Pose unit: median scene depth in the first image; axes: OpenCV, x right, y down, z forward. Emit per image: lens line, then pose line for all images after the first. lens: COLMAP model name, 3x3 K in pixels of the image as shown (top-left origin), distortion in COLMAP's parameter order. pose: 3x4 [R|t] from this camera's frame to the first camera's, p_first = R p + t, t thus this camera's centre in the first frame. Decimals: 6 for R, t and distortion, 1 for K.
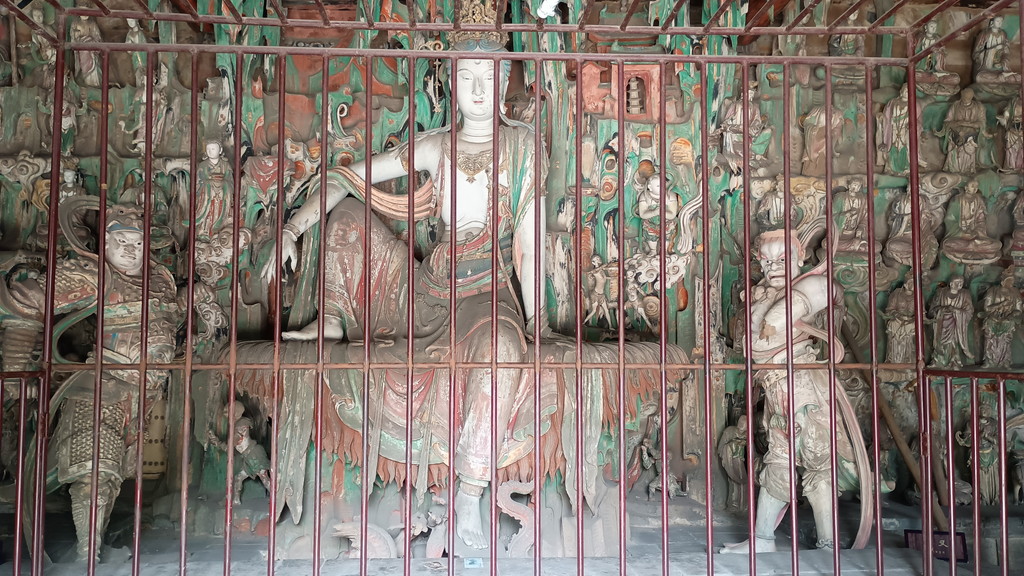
lens RADIAL K [[833.7, 0, 486.8], [0, 833.7, 305.4], [0, 0, 1]] dist [0.065491, -0.087572]
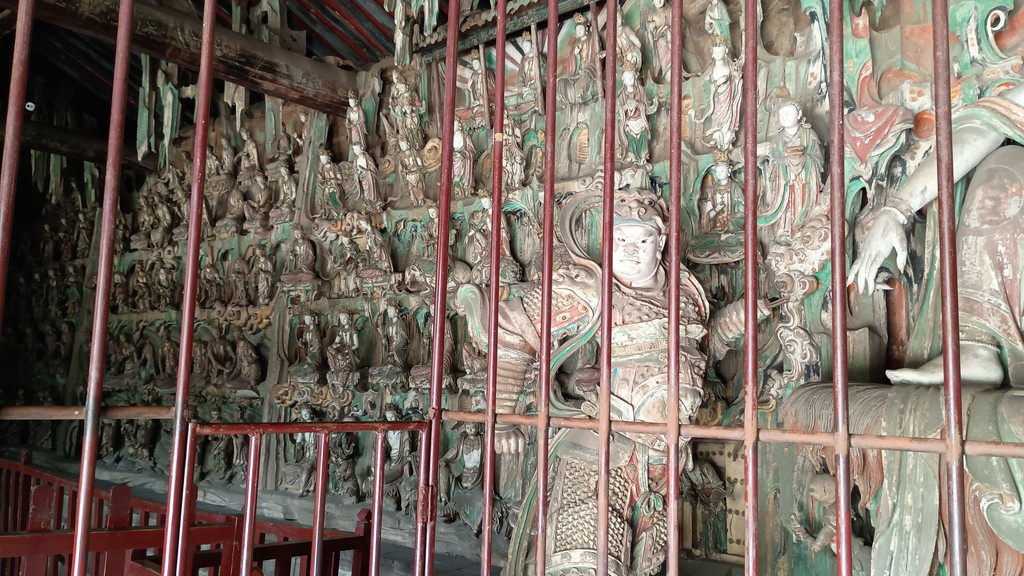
lens RADIAL K [[849.9, 0, 509.0], [0, 849.9, 281.0], [0, 0, 1]] dist [0.067711, -0.093622]
pose [[0.720352, -0.068580, -0.690210, -0.002102], [0.014543, 0.996375, -0.083823, 0.013024], [0.693456, 0.050344, 0.718738, 0.294460]]
